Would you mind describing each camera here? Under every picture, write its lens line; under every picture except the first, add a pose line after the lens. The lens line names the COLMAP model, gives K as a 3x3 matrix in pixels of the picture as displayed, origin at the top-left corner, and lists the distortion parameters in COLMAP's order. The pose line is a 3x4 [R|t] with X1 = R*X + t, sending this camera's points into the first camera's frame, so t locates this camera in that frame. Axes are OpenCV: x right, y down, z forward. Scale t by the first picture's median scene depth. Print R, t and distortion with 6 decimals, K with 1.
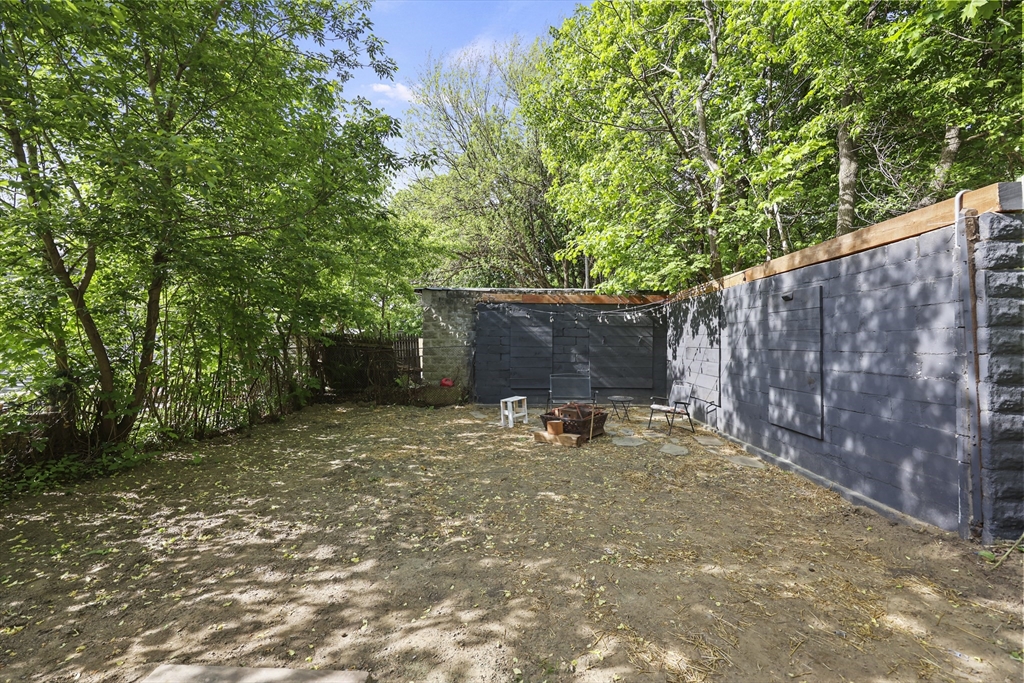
lens RADIAL K [[414.6, 0, 515.2], [0, 414.6, 347.5], [0, 0, 1]] dist [-0.001556, 0.000987]
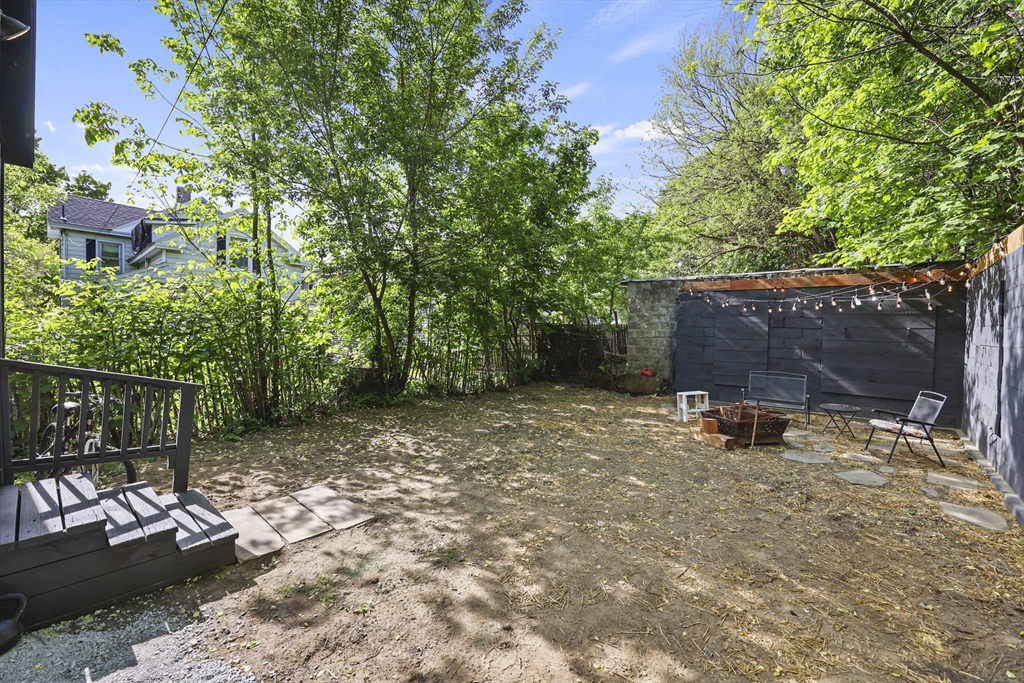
lens RADIAL K [[414.6, 0, 507.6], [0, 414.6, 335.8], [0, 0, 1]] dist [-0.001556, 0.000987]
pose [[0.764860, 0.019636, -0.643897, 0.420934], [-0.023276, 0.999725, 0.002839, -0.000025], [0.643776, 0.012816, 0.765107, 0.000554]]
